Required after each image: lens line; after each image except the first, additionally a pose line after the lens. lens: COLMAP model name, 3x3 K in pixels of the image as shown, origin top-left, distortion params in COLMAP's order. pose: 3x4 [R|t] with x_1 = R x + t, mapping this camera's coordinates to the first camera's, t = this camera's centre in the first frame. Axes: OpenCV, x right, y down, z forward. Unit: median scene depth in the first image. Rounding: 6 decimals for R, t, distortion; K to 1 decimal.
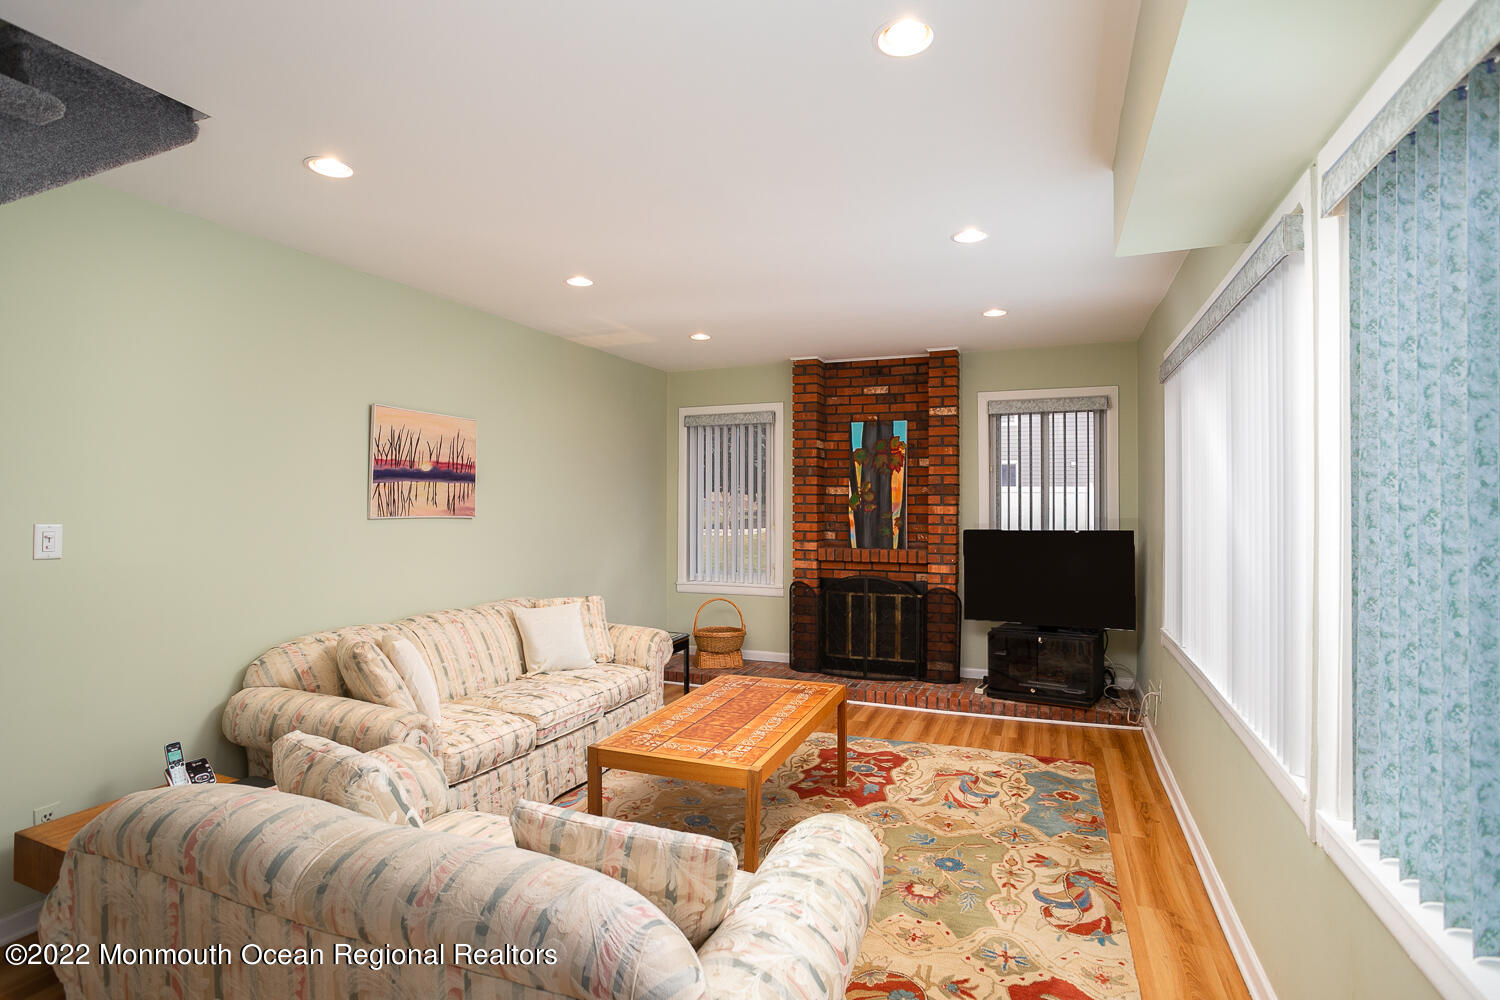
lens RADIAL K [[731.6, 0, 750.0], [0, 731.6, 500.0], [0, 0, 1]] dist [-0.058523, 0.025084]
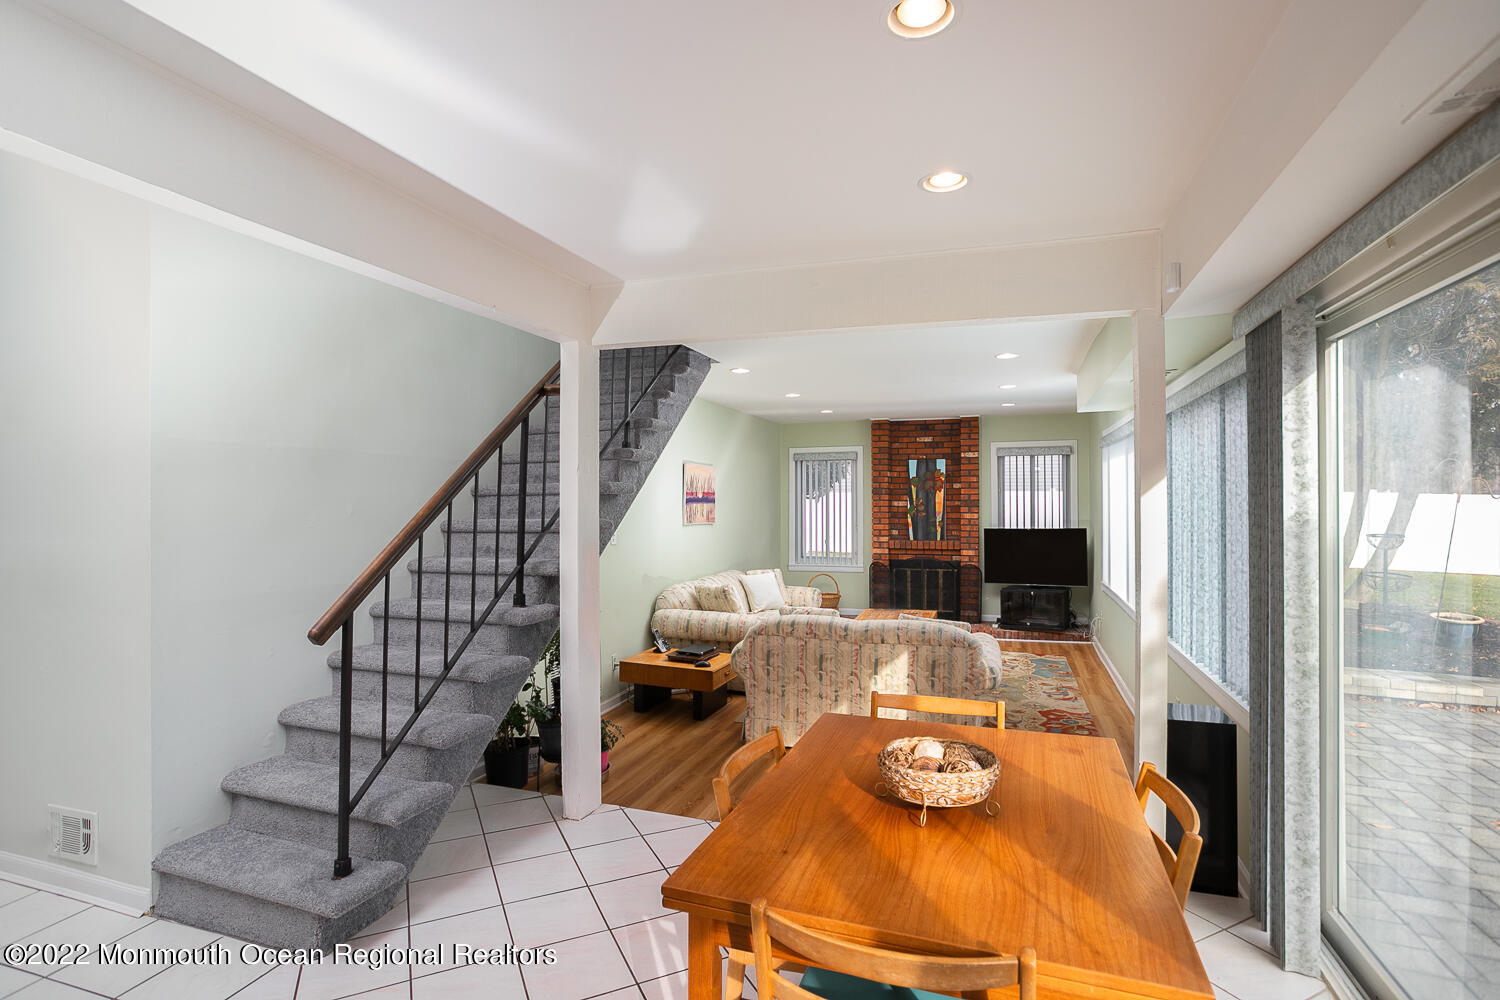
lens RADIAL K [[721.2, 0, 742.0], [0, 721.2, 495.4], [0, 0, 1]] dist [-0.055141, 0.022078]
pose [[0.999423, -0.003154, 0.033821, -0.290614], [0.003285, 0.999987, -0.003830, -0.027440], [-0.033808, 0.003939, 0.999421, -0.563275]]
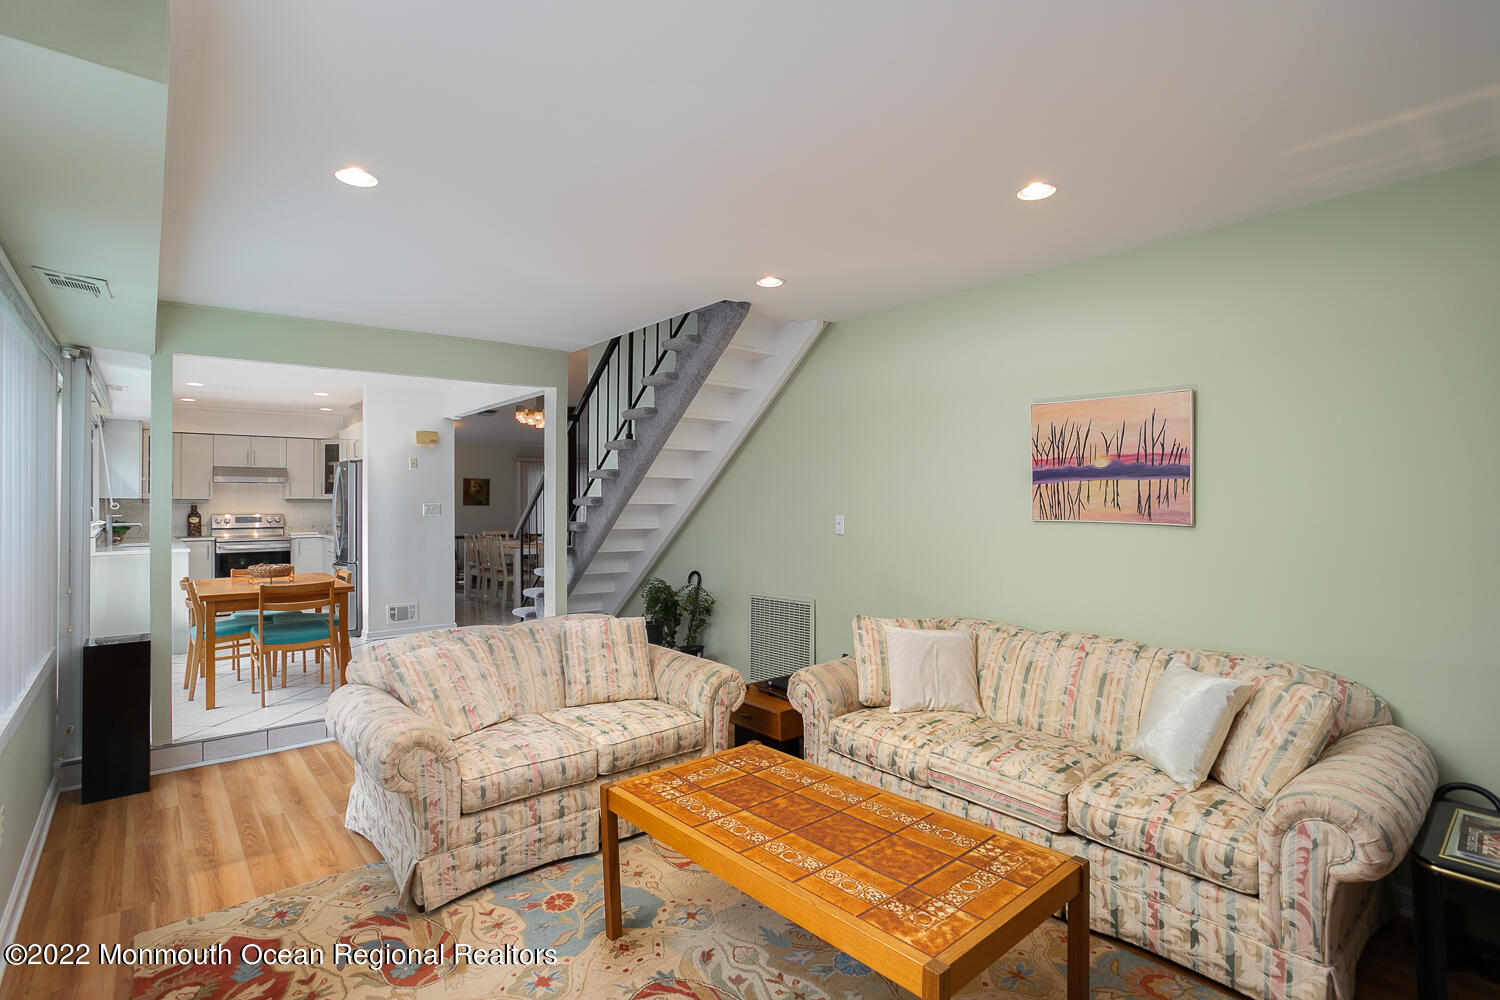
lens RADIAL K [[721.2, 0, 742.0], [0, 721.2, 495.4], [0, 0, 1]] dist [-0.055141, 0.022078]
pose [[-0.462175, -0.010358, -0.886728, 0.344720], [0.001020, 0.999925, -0.012212, 0.001802], [0.886788, -0.006549, -0.462130, 0.724989]]
